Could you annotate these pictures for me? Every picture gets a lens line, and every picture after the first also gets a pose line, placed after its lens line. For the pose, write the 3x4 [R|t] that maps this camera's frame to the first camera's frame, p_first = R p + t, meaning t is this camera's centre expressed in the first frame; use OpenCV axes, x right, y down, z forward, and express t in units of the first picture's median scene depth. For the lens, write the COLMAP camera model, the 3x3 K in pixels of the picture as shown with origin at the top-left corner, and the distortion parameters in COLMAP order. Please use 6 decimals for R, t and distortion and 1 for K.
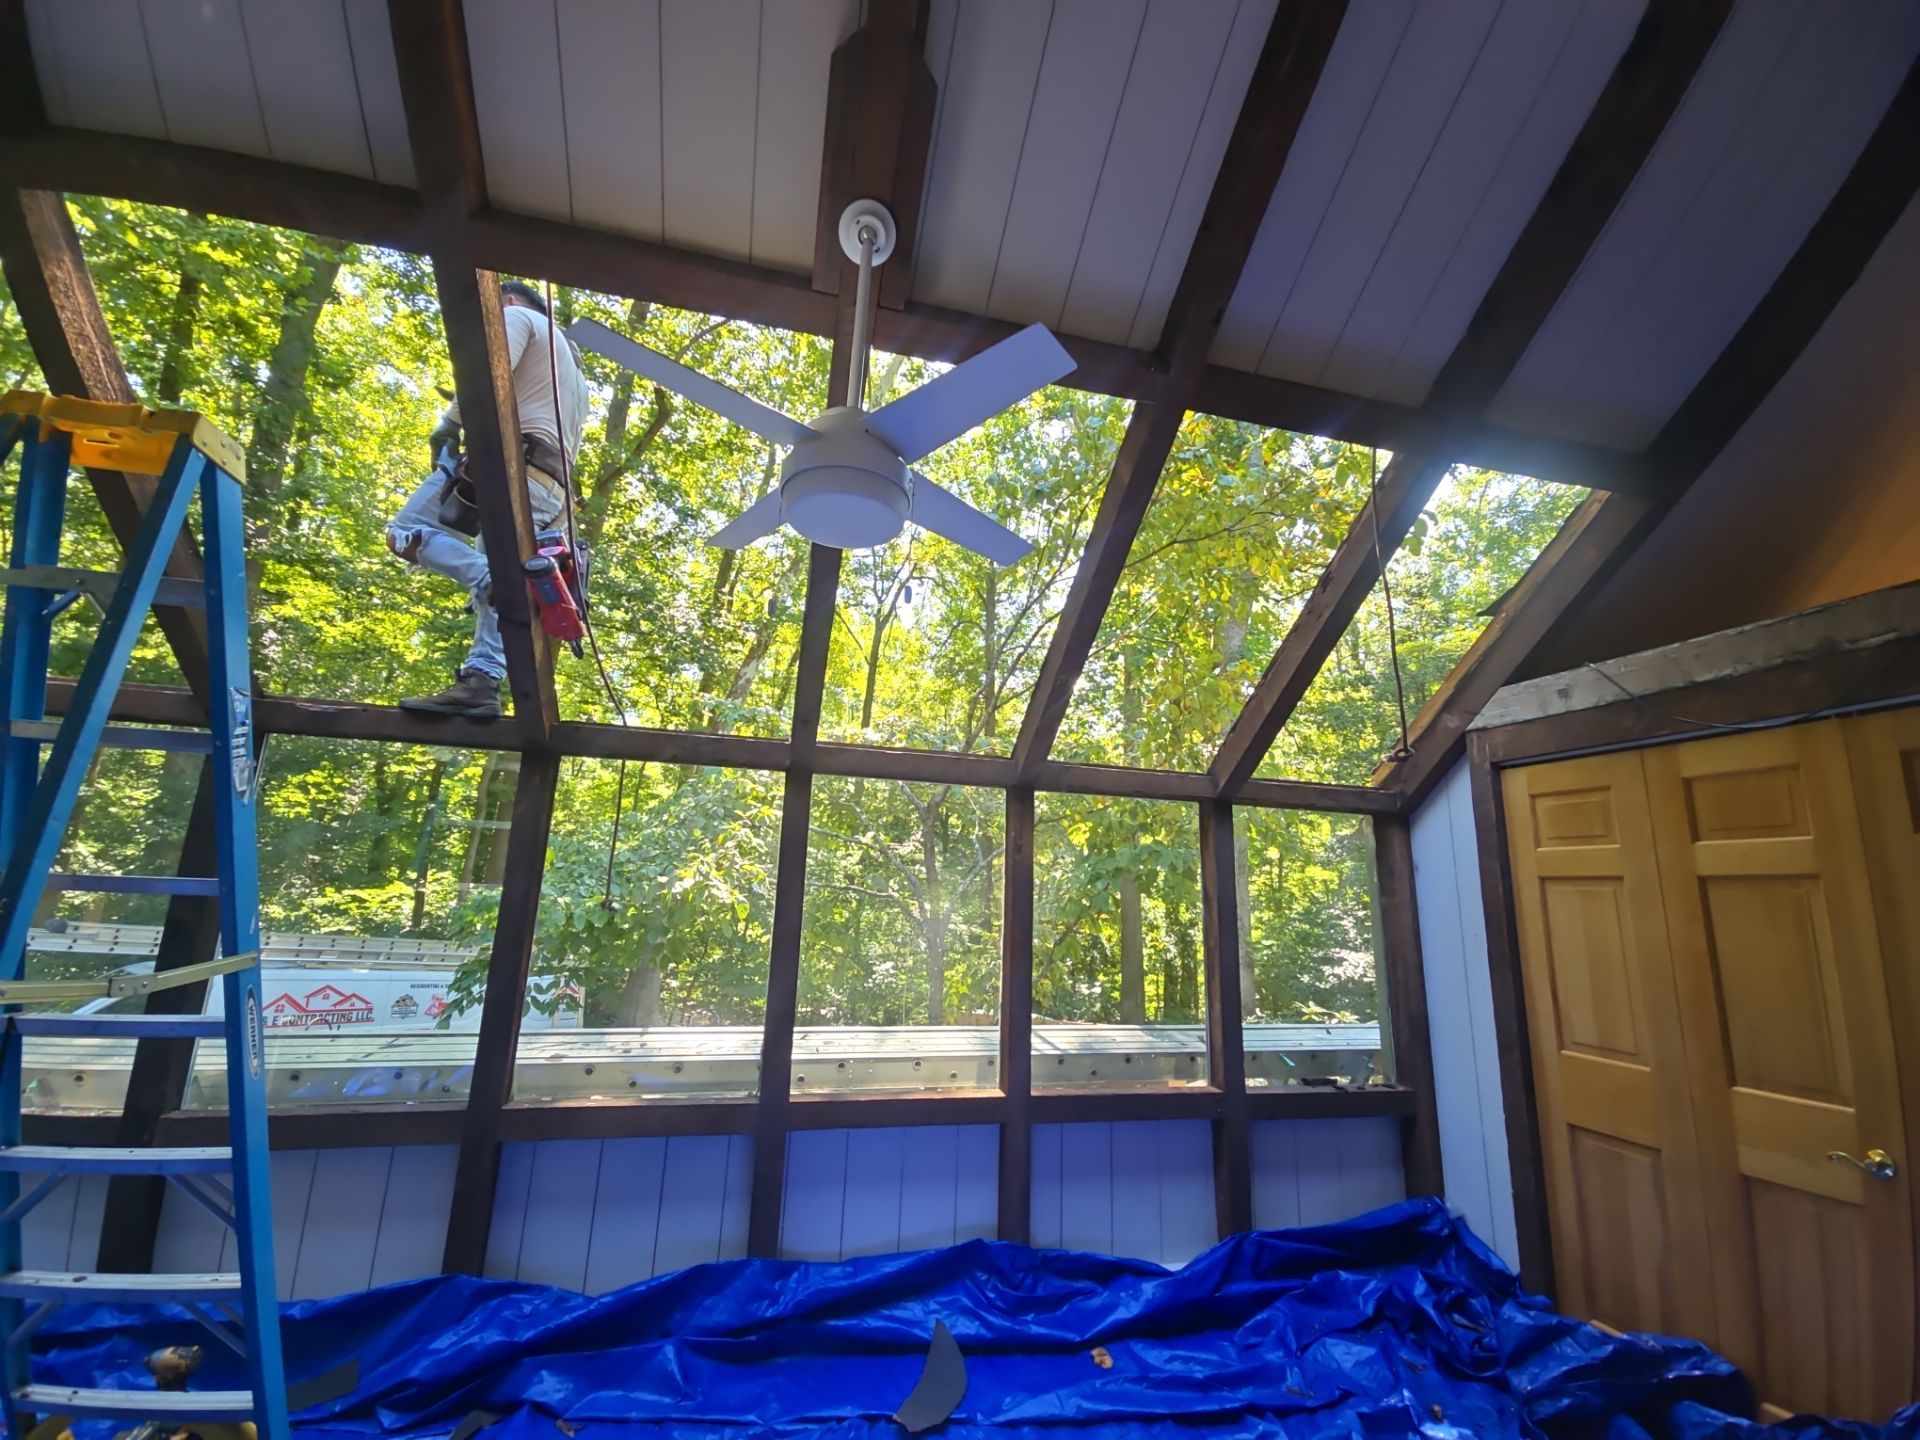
lens RADIAL K [[766.6, 0, 959.3], [0, 766.6, 725.9], [0, 0, 1]] dist [0.026668, -0.018129]
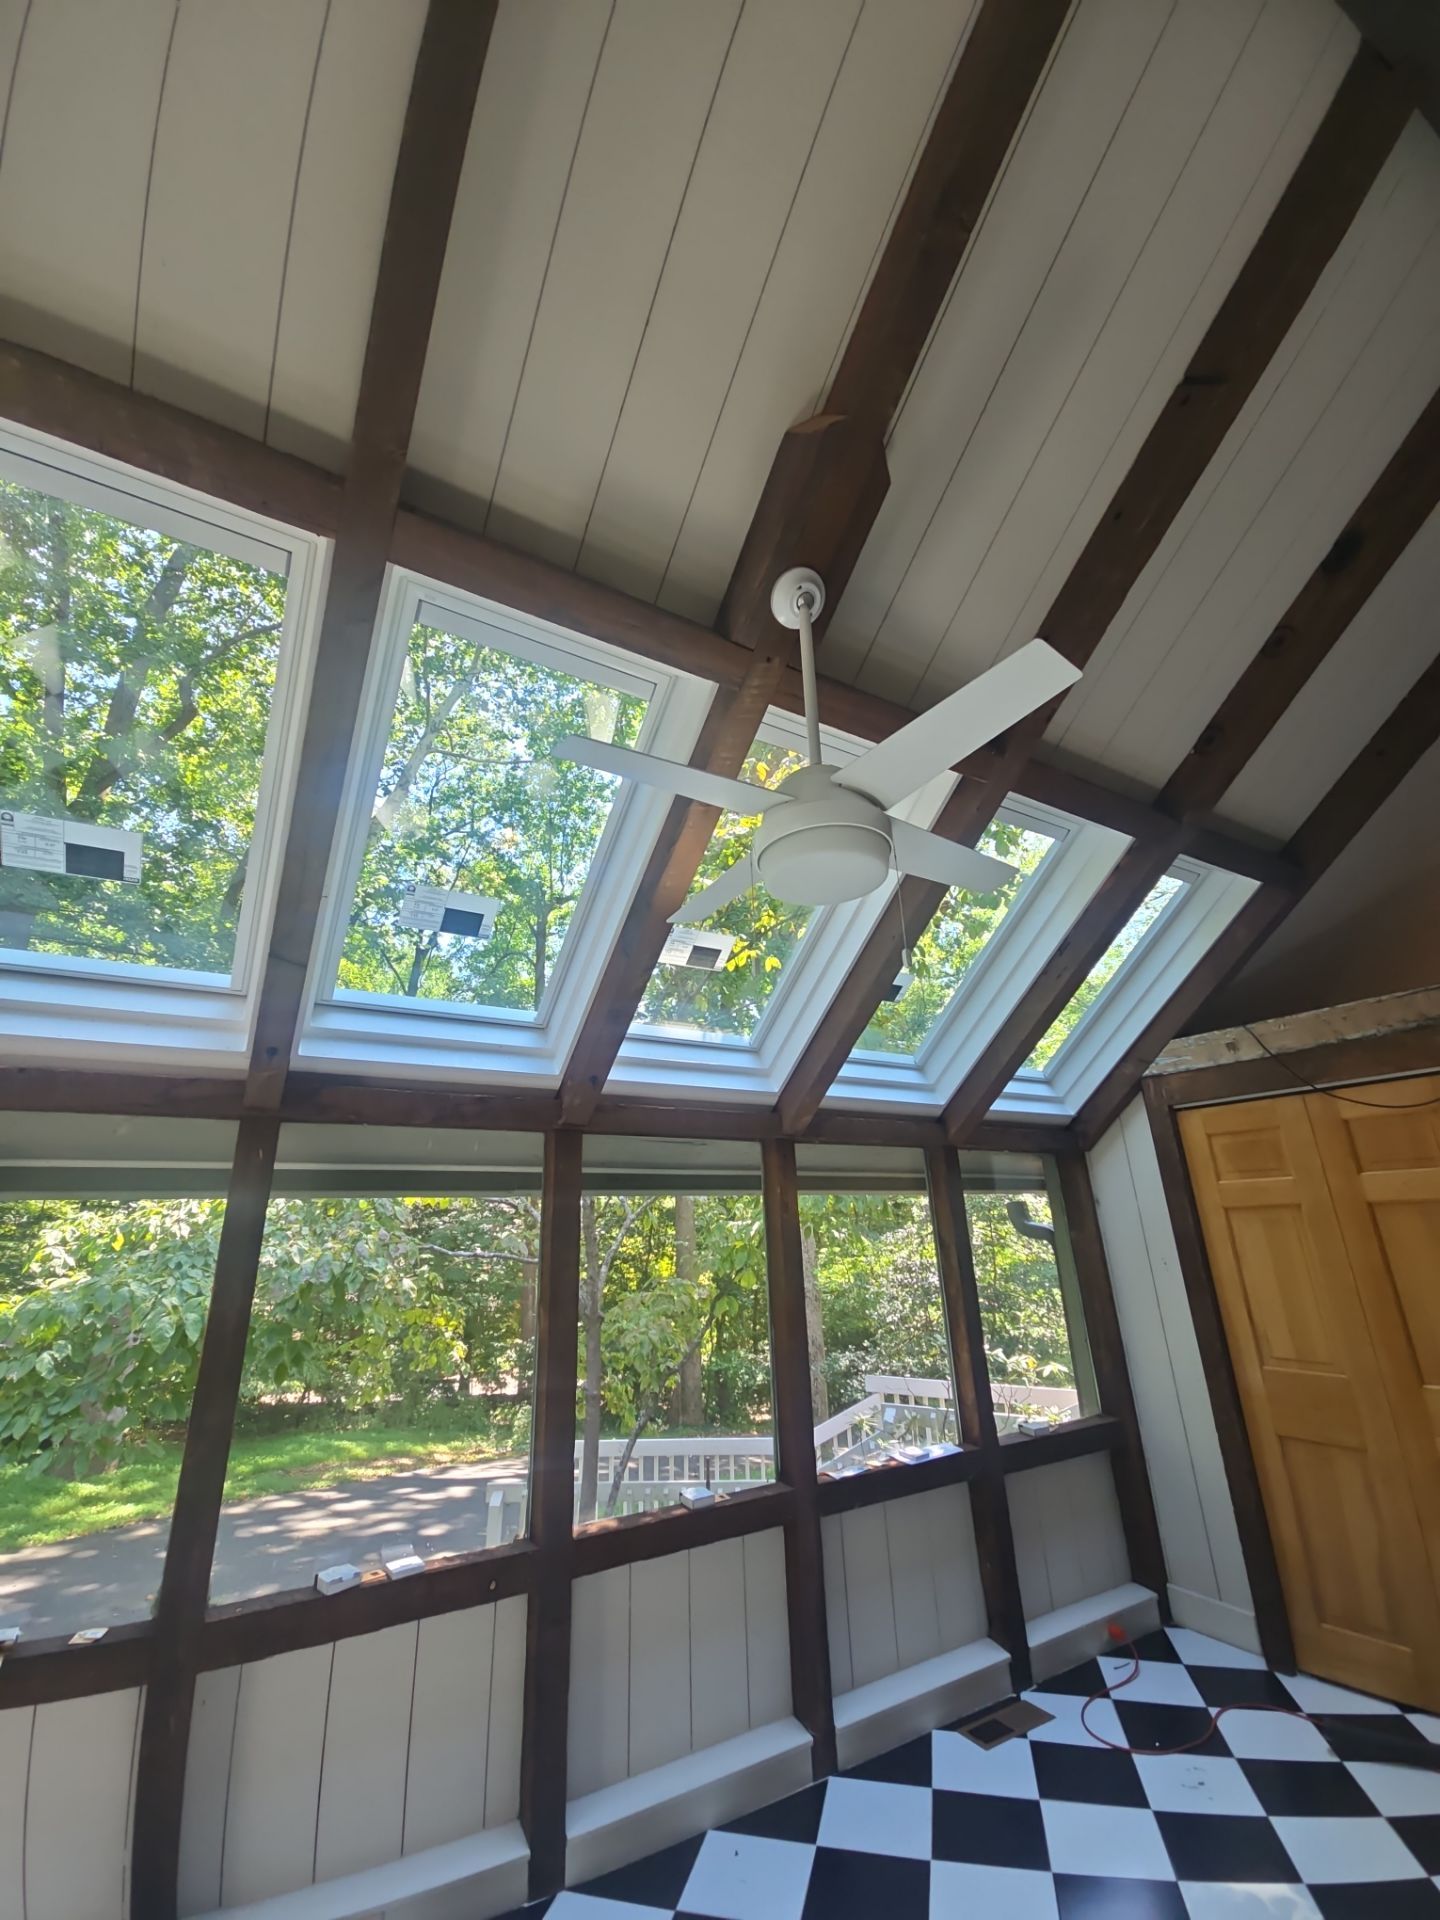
lens RADIAL K [[772.1, 0, 714.7], [0, 772.1, 957.0], [0, 0, 1]] dist [0.001536, -0.000124]
pose [[0.958313, 0.035739, 0.283475, -0.311544], [0.002448, 0.991083, -0.133224, -0.021395], [-0.285709, 0.128365, 0.949680, 0.081679]]
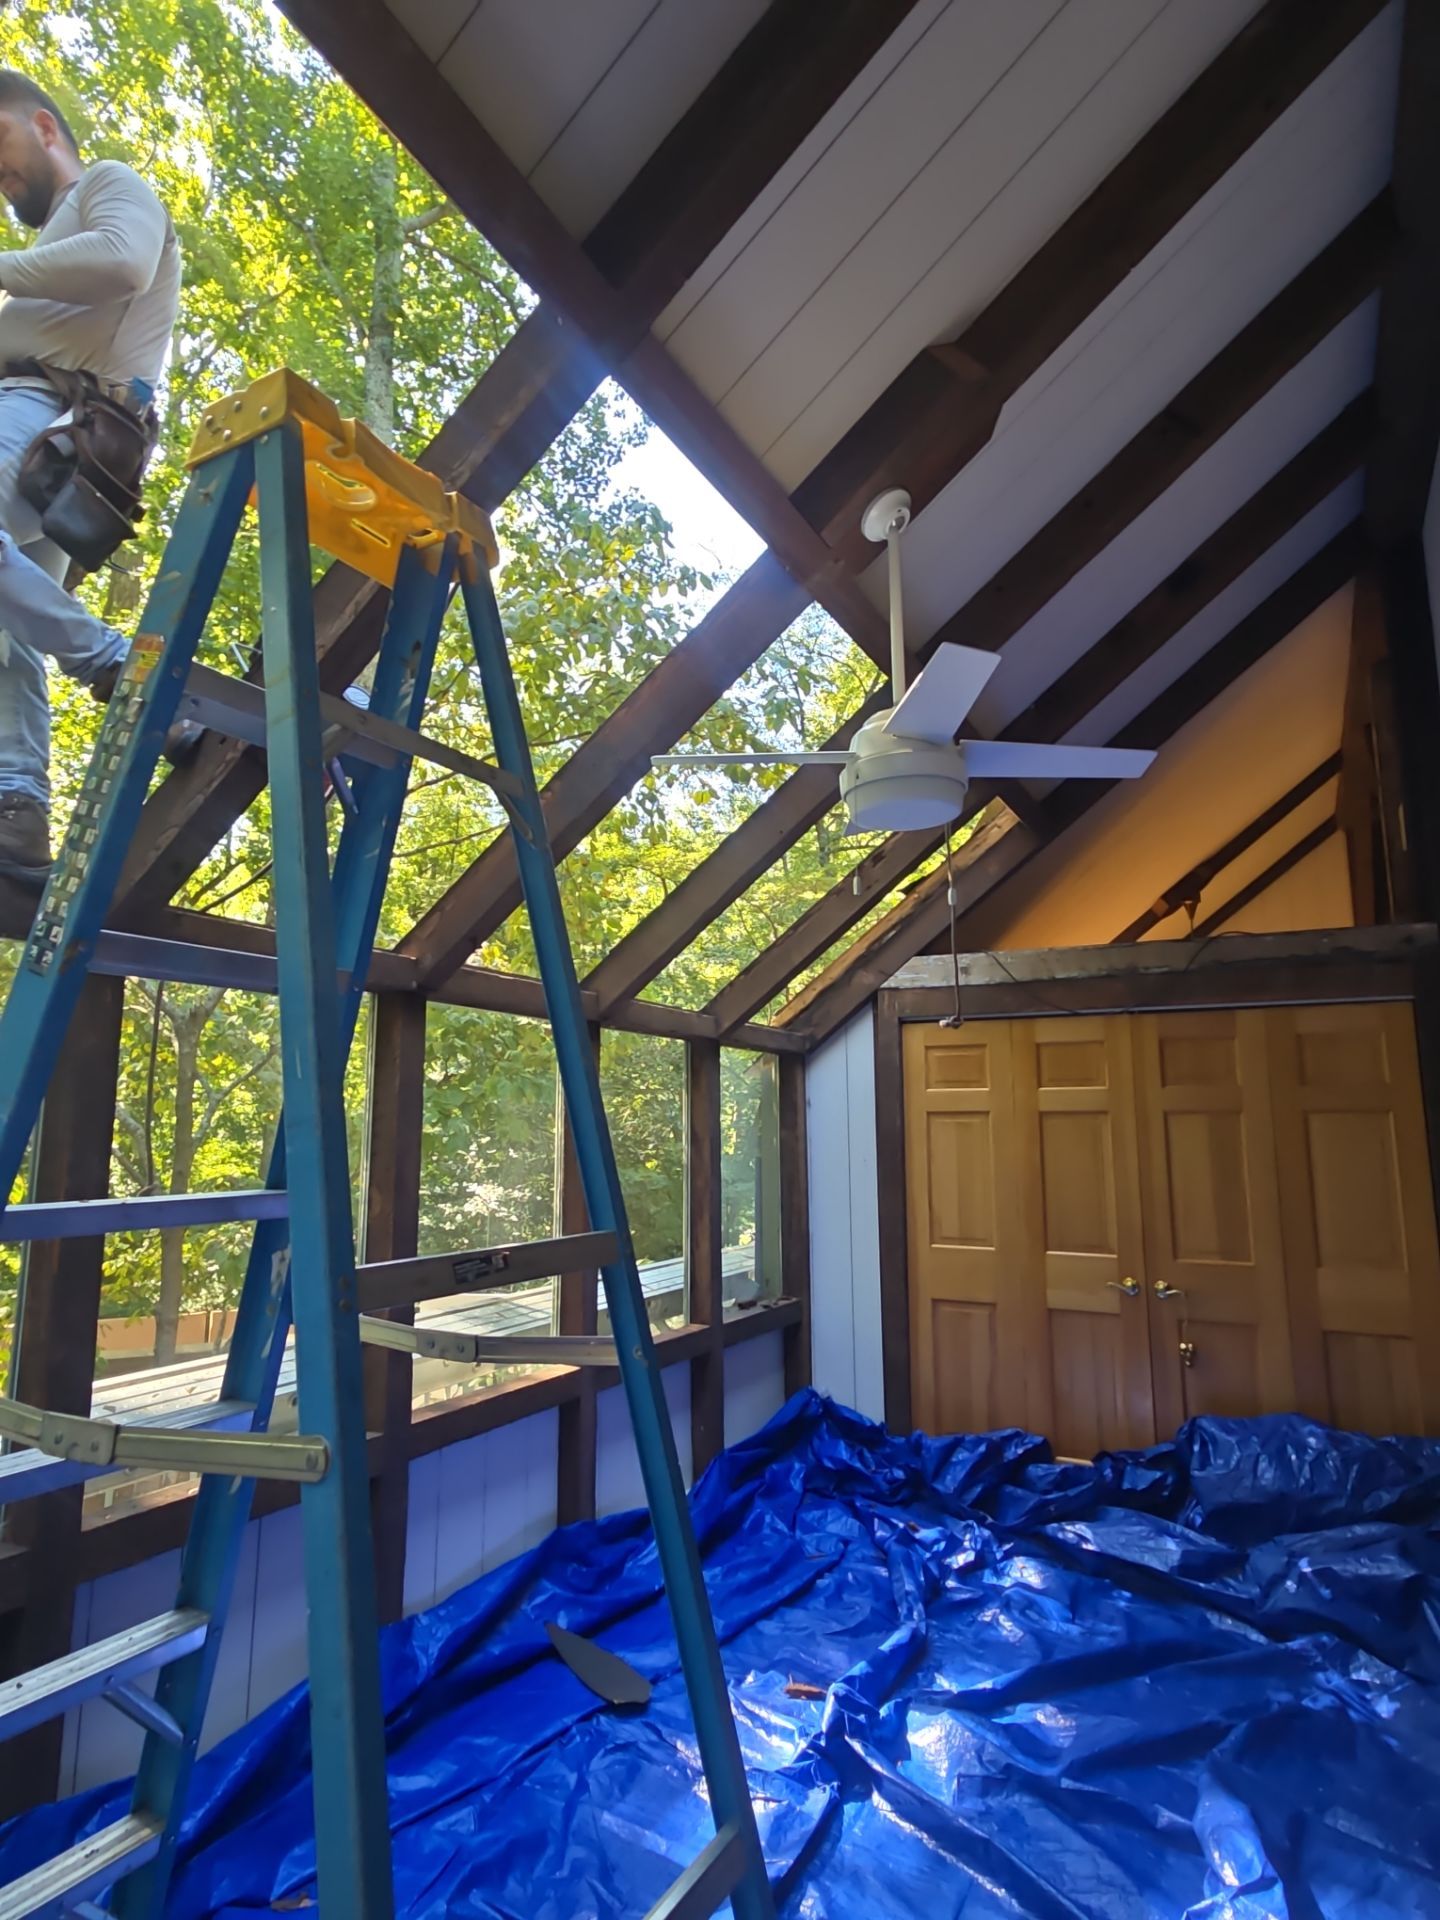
lens RADIAL K [[1068.4, 0, 720.0], [0, 1068.4, 960.0], [0, 0, 1]] dist [0.001738, -0.001231]
pose [[0.679314, 0.078406, 0.729647, -0.769722], [-0.130932, 0.991272, 0.015380, -0.032265], [-0.722073, -0.105982, 0.683651, 0.082136]]
